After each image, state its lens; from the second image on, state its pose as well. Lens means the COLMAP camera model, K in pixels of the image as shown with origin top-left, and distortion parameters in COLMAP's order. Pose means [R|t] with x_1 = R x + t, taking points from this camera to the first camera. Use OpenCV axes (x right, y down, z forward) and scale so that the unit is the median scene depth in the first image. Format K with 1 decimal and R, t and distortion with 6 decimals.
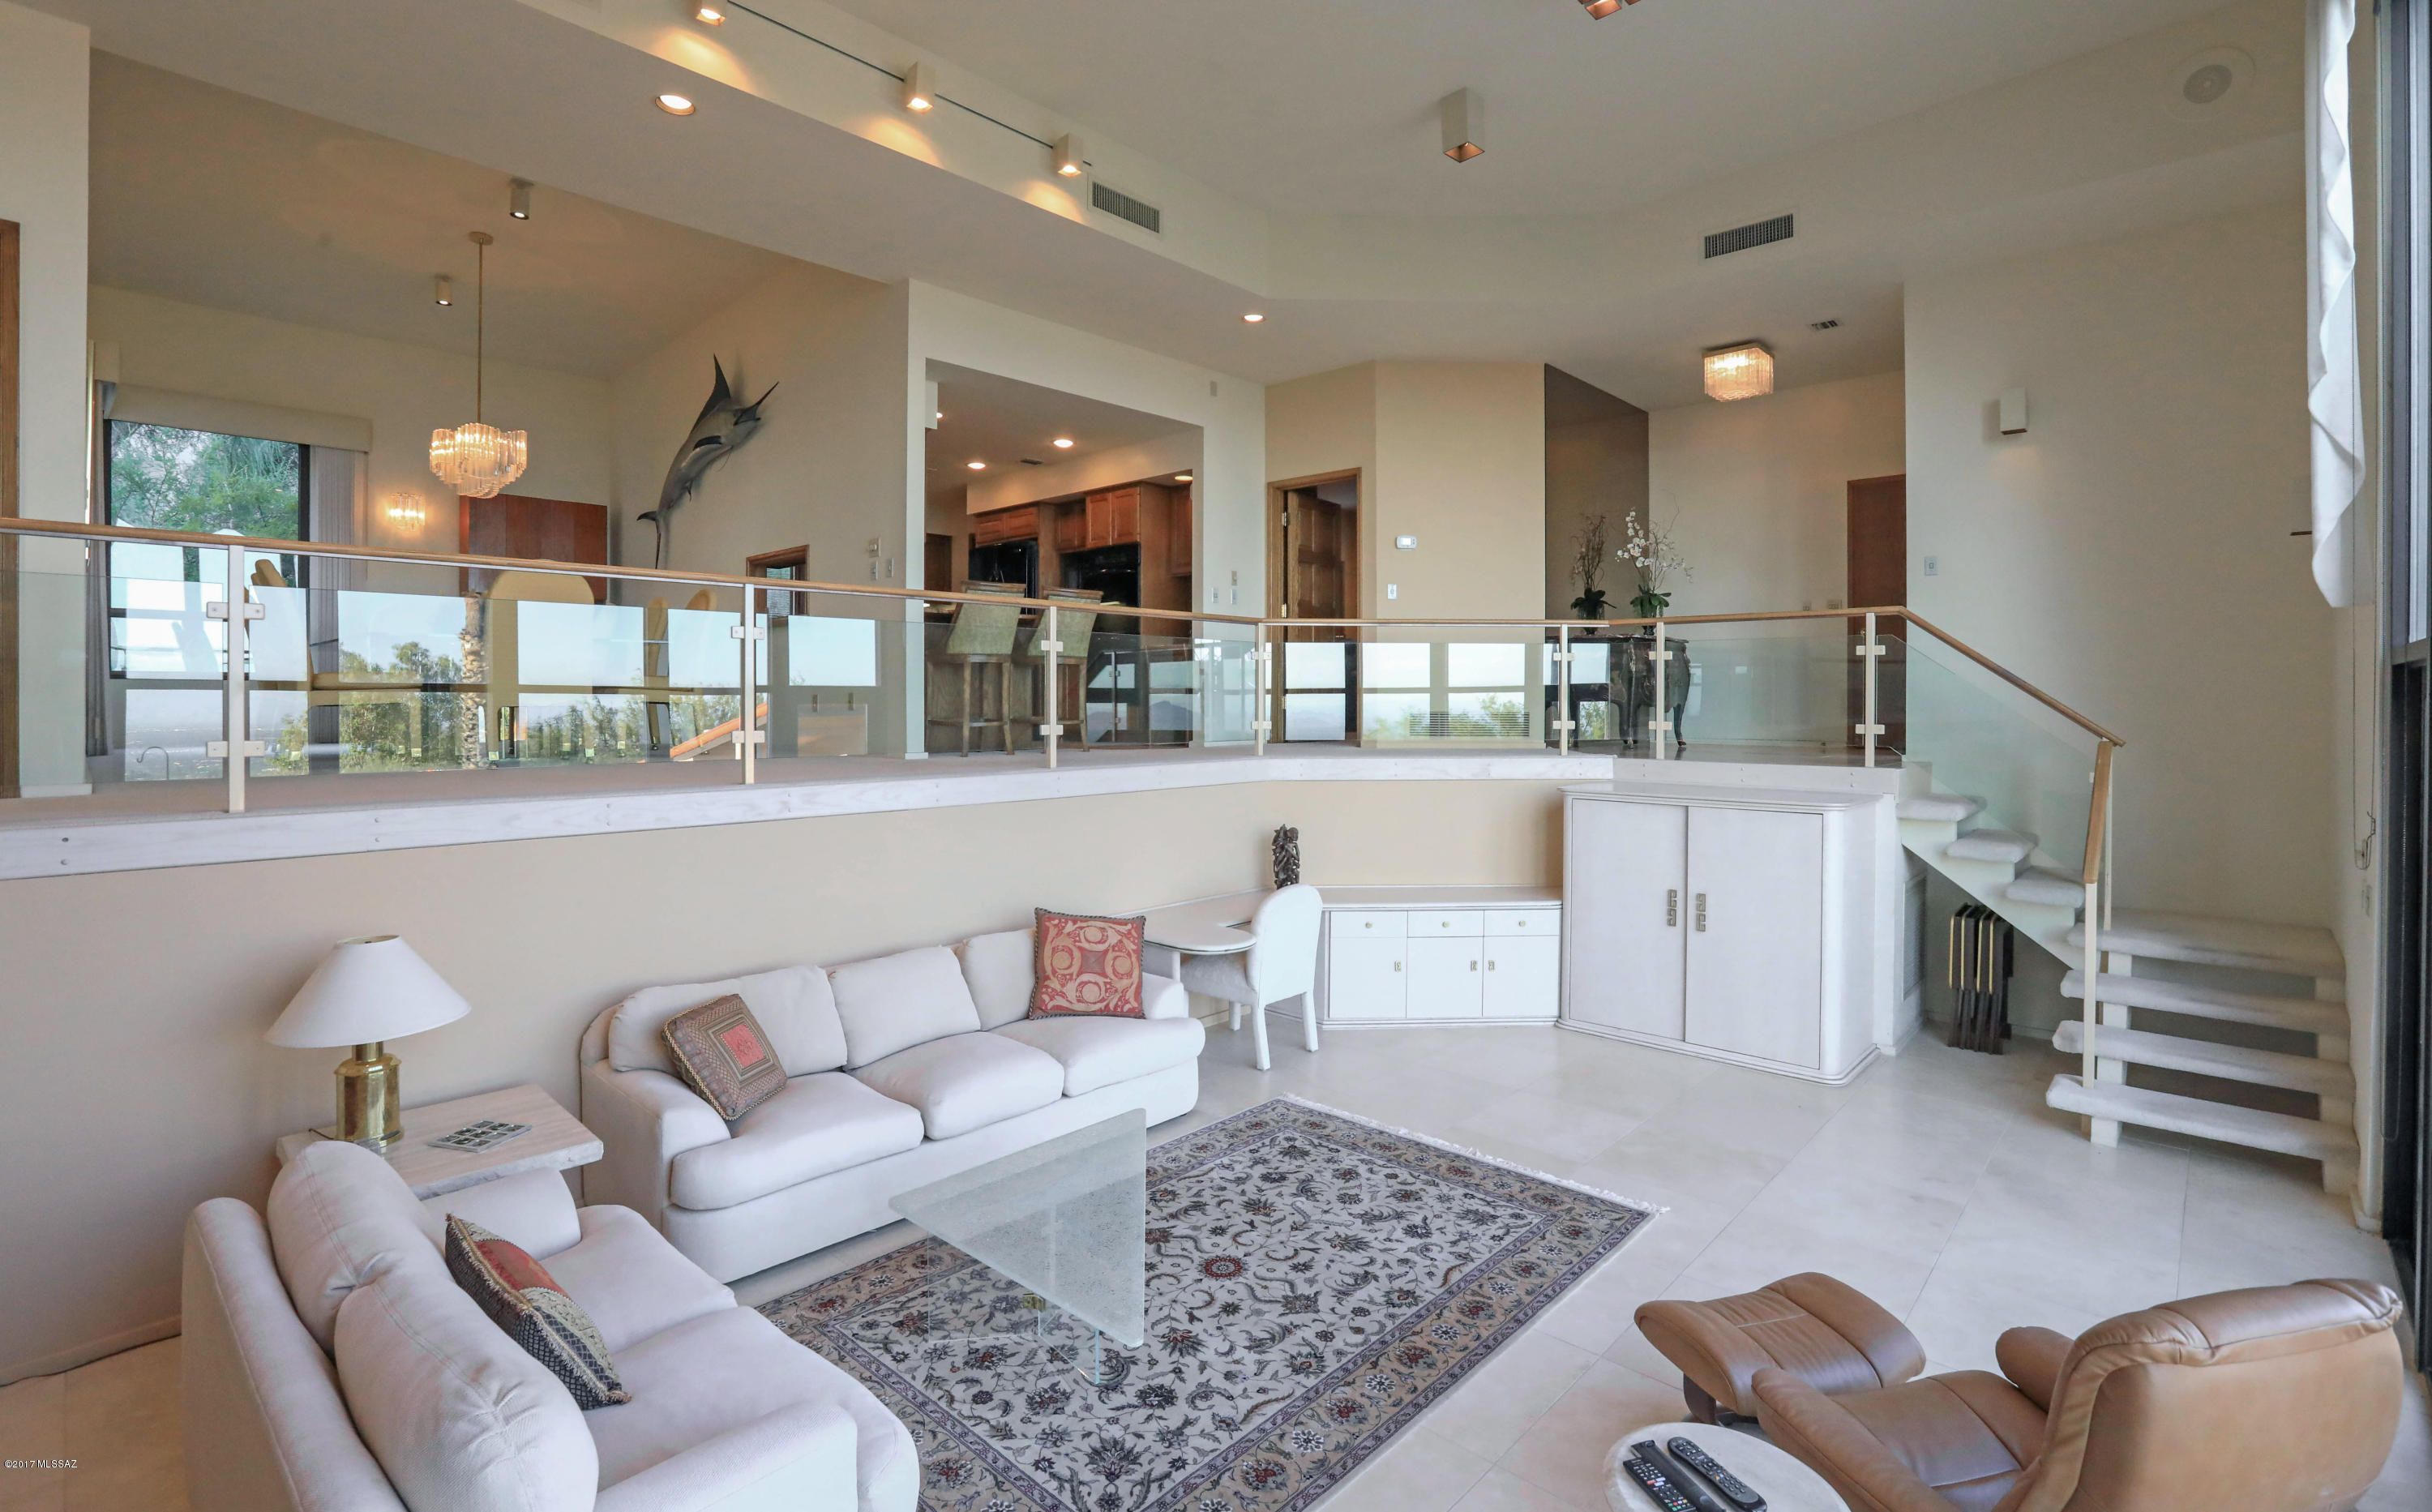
lens RADIAL K [[1119.8, 0, 1213.2], [0, 1119.8, 691.6], [0, 0, 1]] dist [-0.034440, 0.000160]
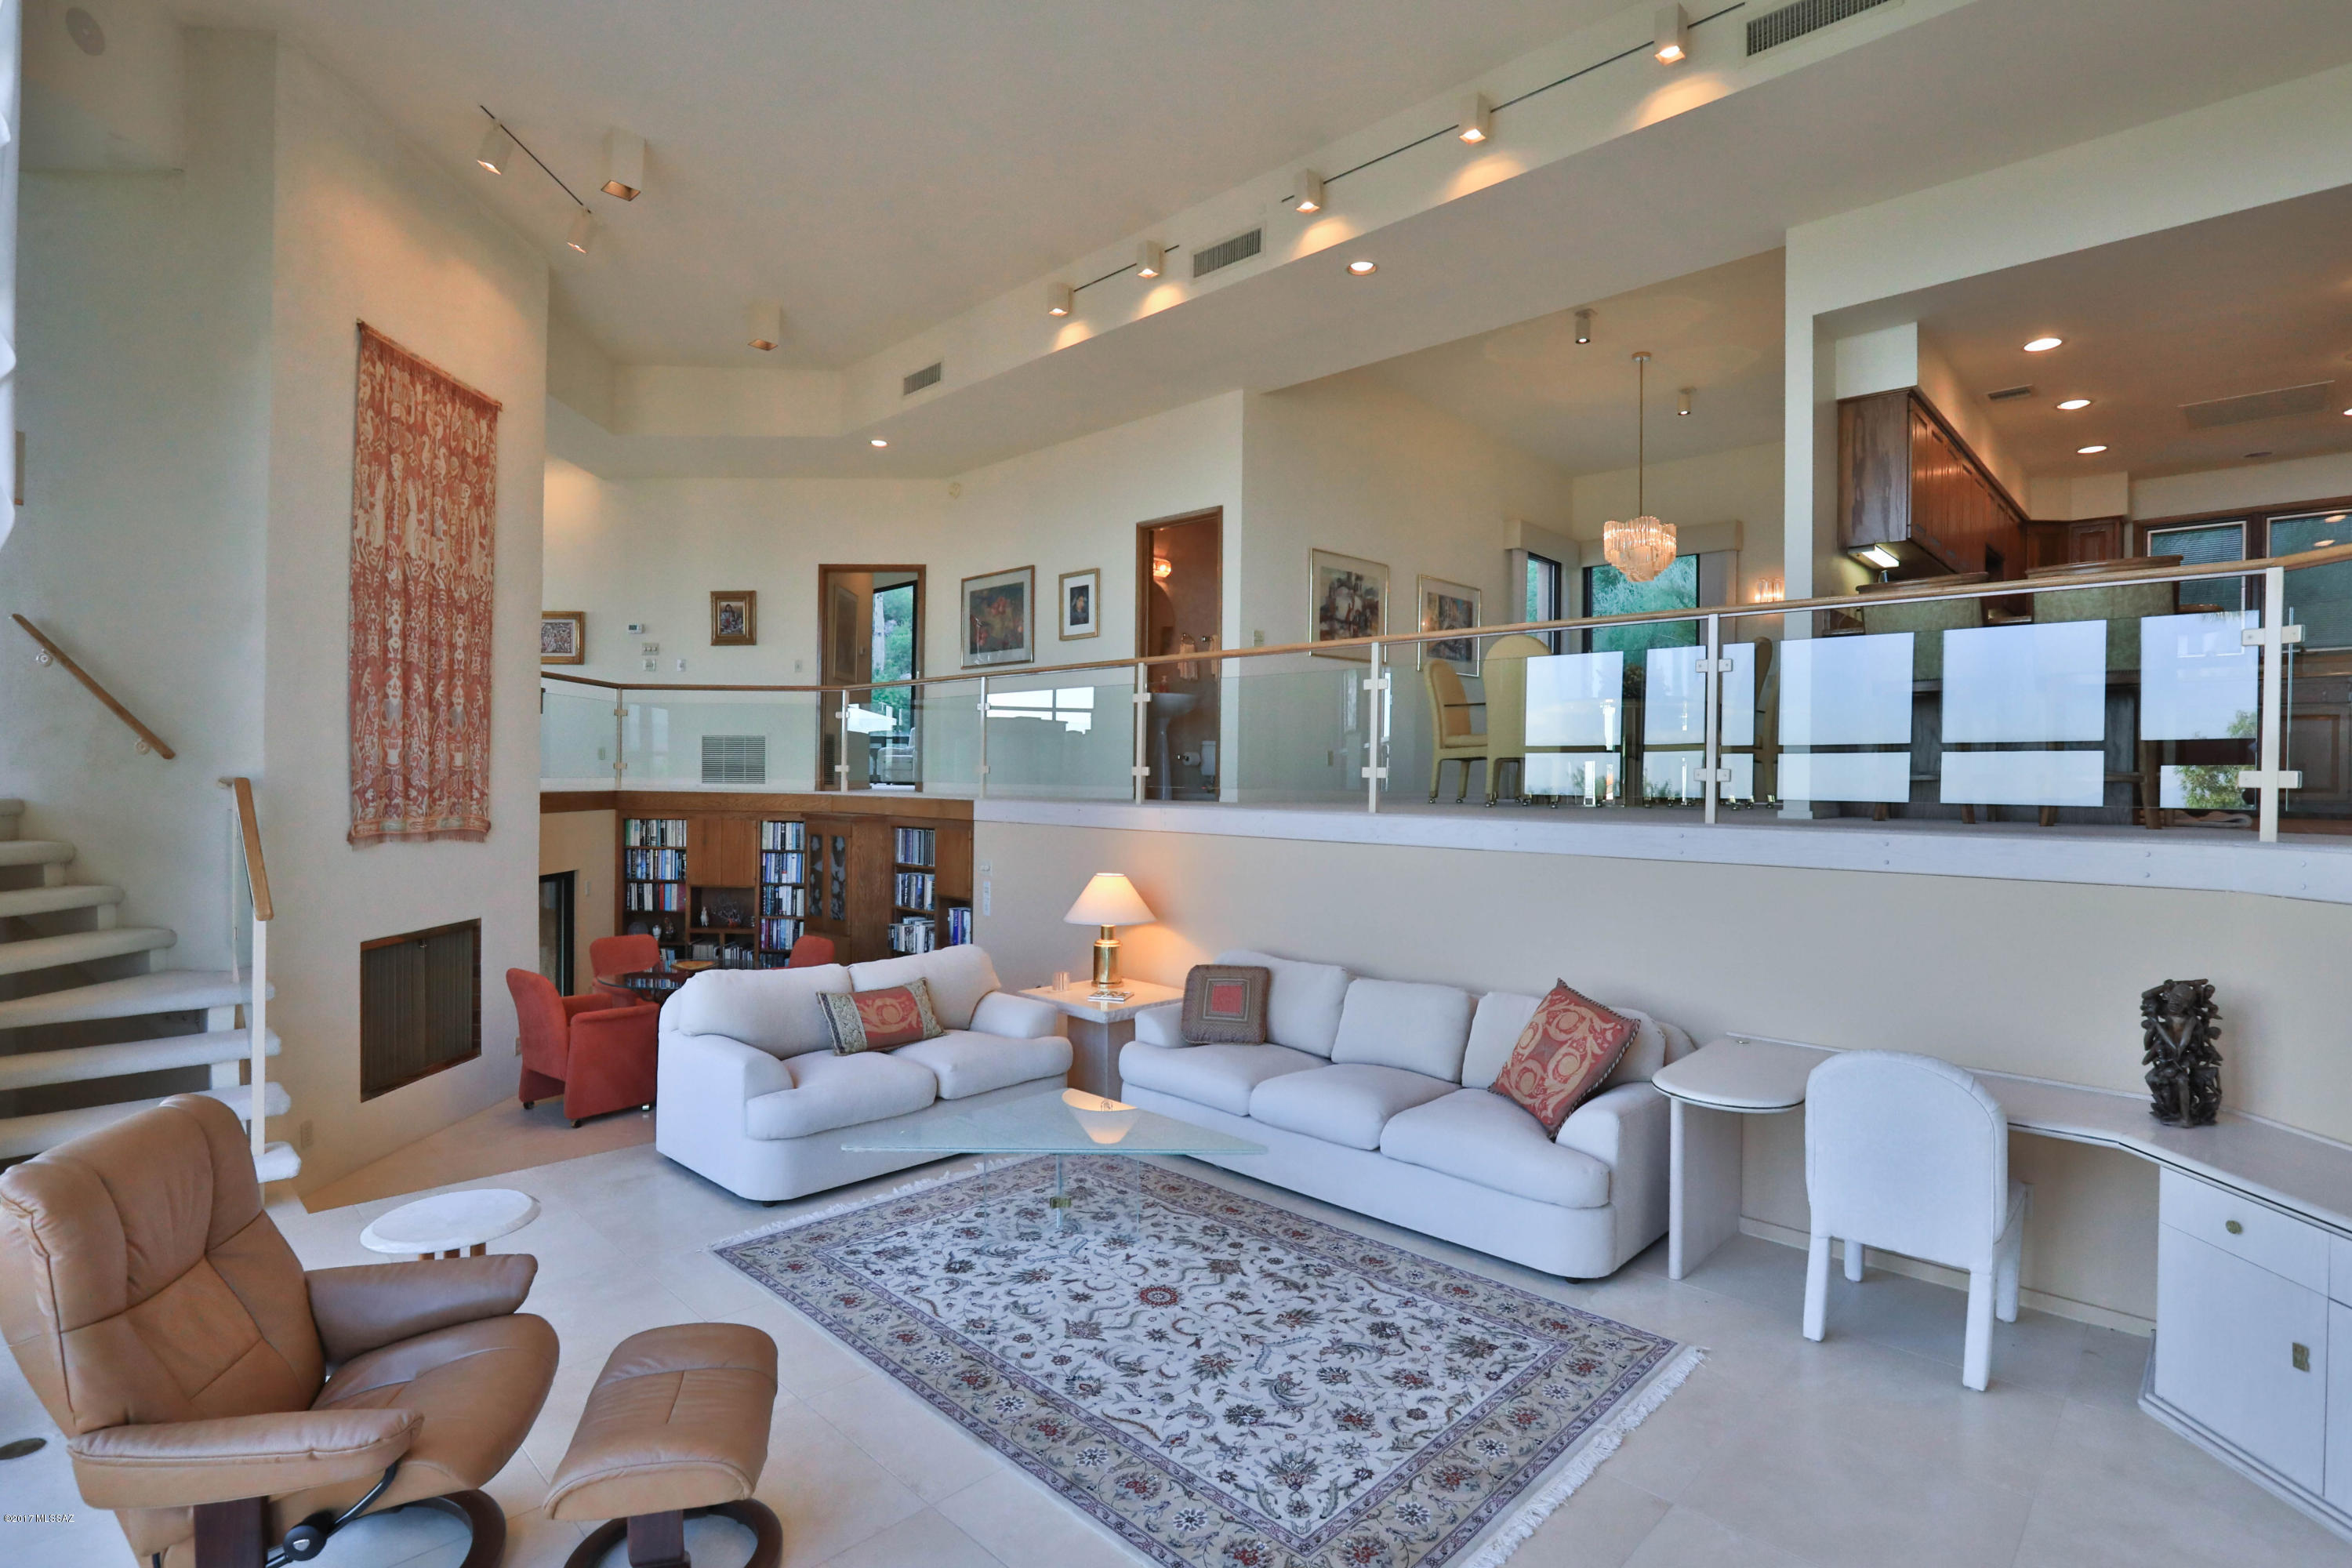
lens RADIAL K [[1130.0, 0, 1176.0], [0, 1130.0, 784.0], [0, 0, 1]] dist [-0.033307, 0.000655]
pose [[-0.027538, 0.006832, -0.999597, 0.952570], [0.007563, 0.999949, 0.006626, 0.045433], [0.999592, -0.007377, -0.027588, 0.976306]]
